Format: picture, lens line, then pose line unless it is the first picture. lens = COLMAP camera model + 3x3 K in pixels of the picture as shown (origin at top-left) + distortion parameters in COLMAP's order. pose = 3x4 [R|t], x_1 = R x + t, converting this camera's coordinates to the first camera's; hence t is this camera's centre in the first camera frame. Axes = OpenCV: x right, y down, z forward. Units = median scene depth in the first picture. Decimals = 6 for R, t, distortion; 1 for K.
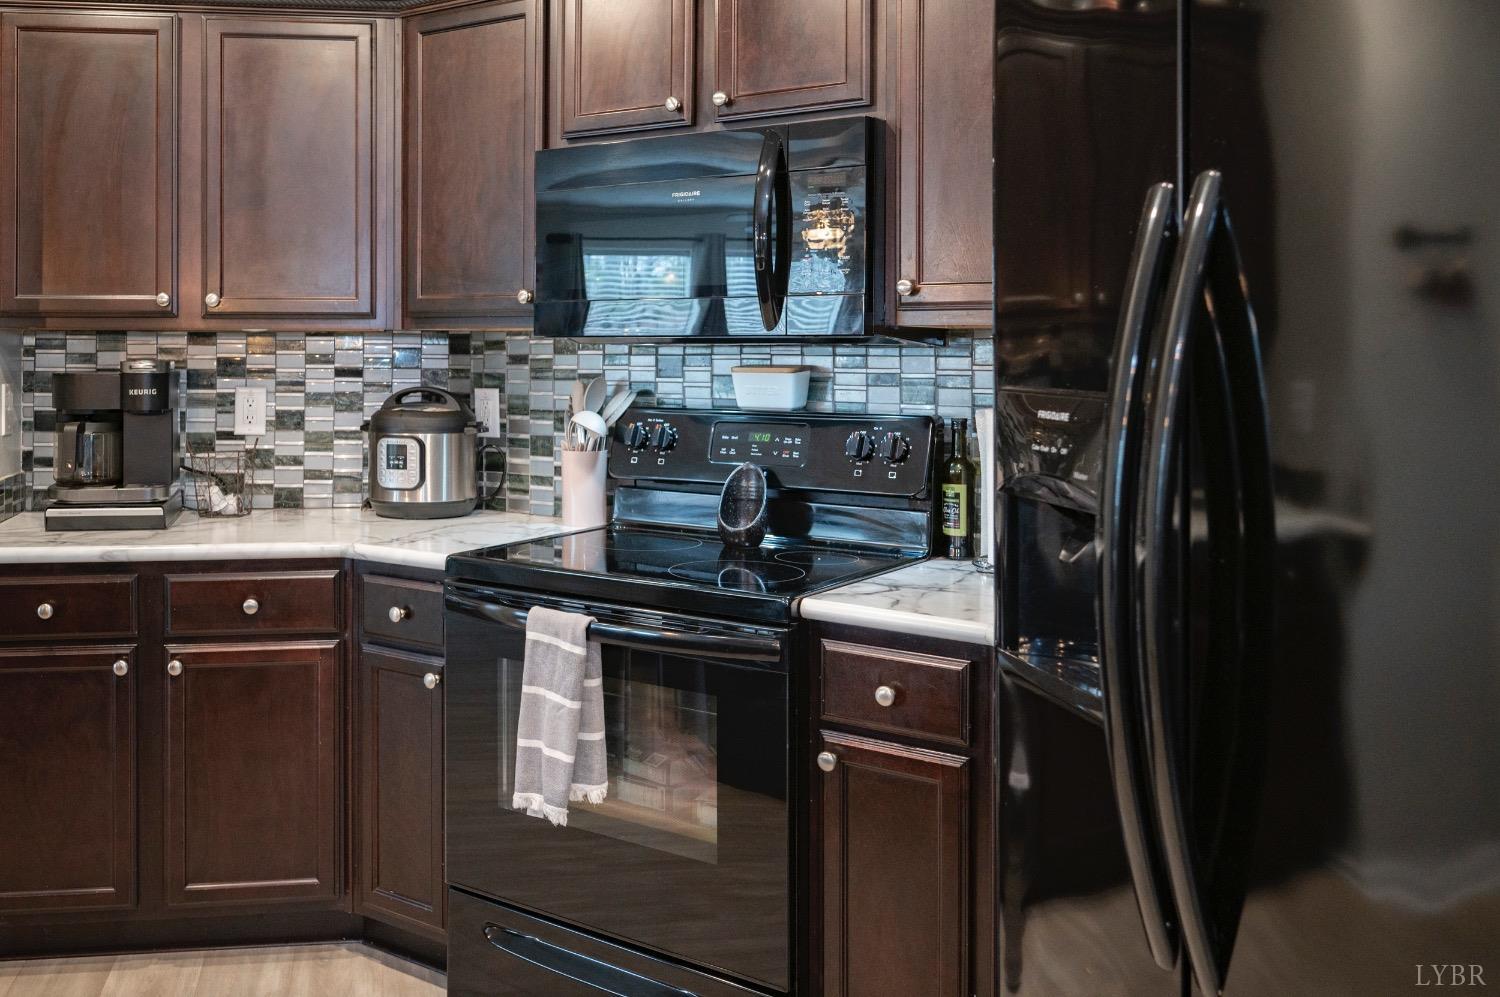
lens RADIAL K [[1336.7, 0, 589.0], [0, 1336.7, 360.4], [0, 0, 1]] dist [-0.024617, 0.000223]
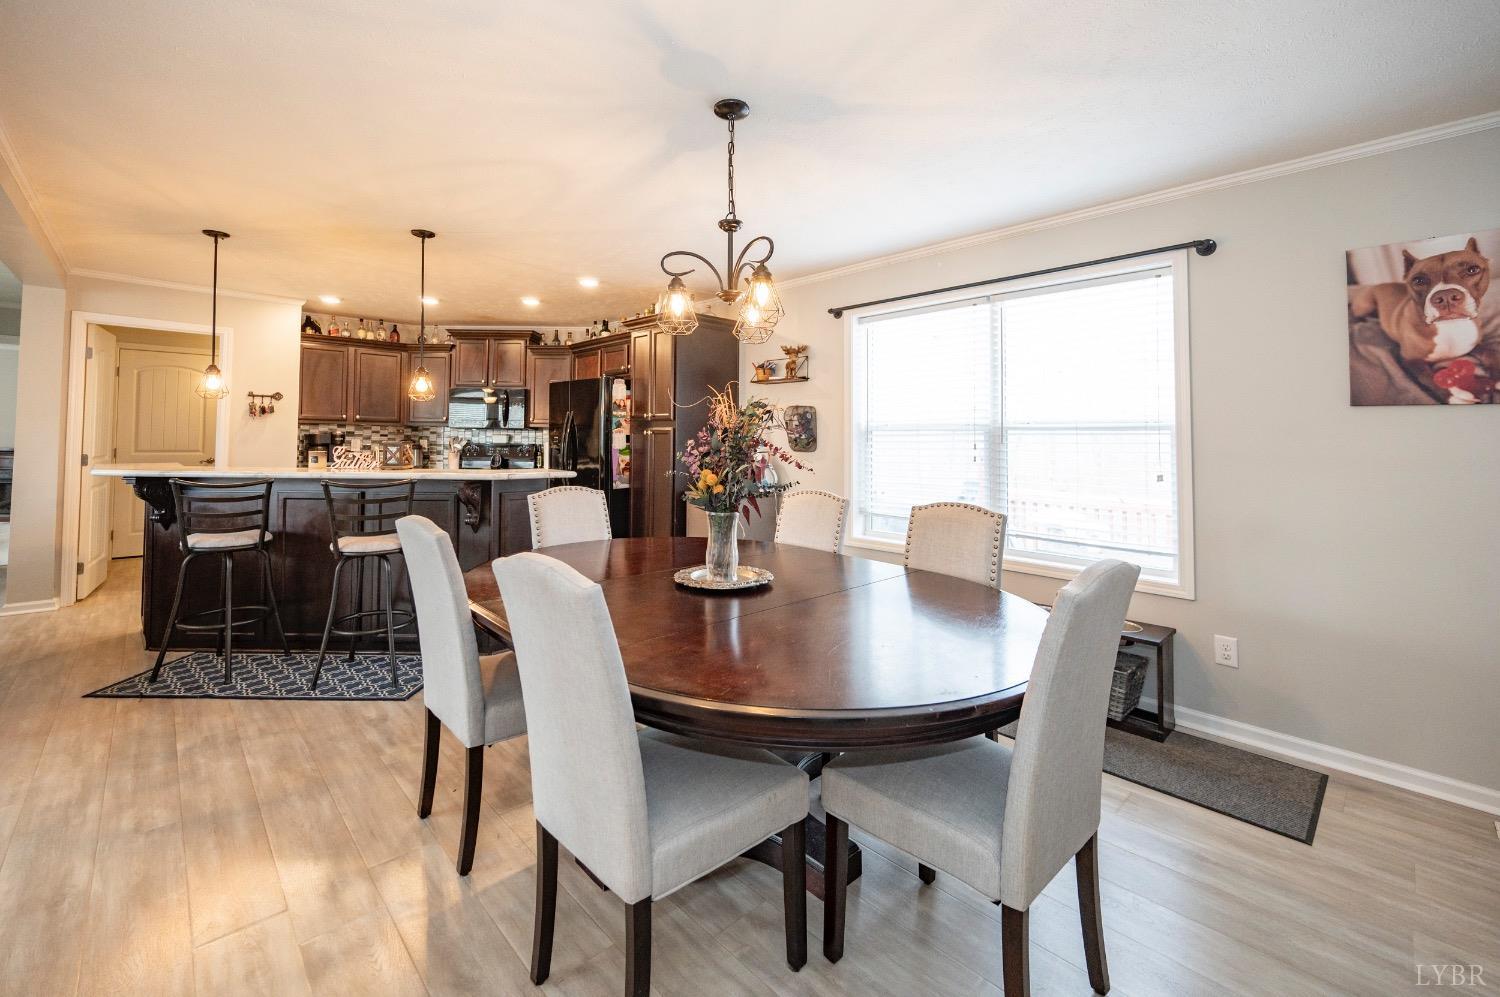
lens RADIAL K [[580.8, 0, 723.2], [0, 580.8, 422.6], [0, 0, 1]] dist [-0.001889, 0.000215]
pose [[0.794827, 0.021522, 0.606455, -0.474930], [-0.004726, 0.999560, -0.029280, 0.018437], [-0.606818, 0.020406, 0.794579, -1.113598]]
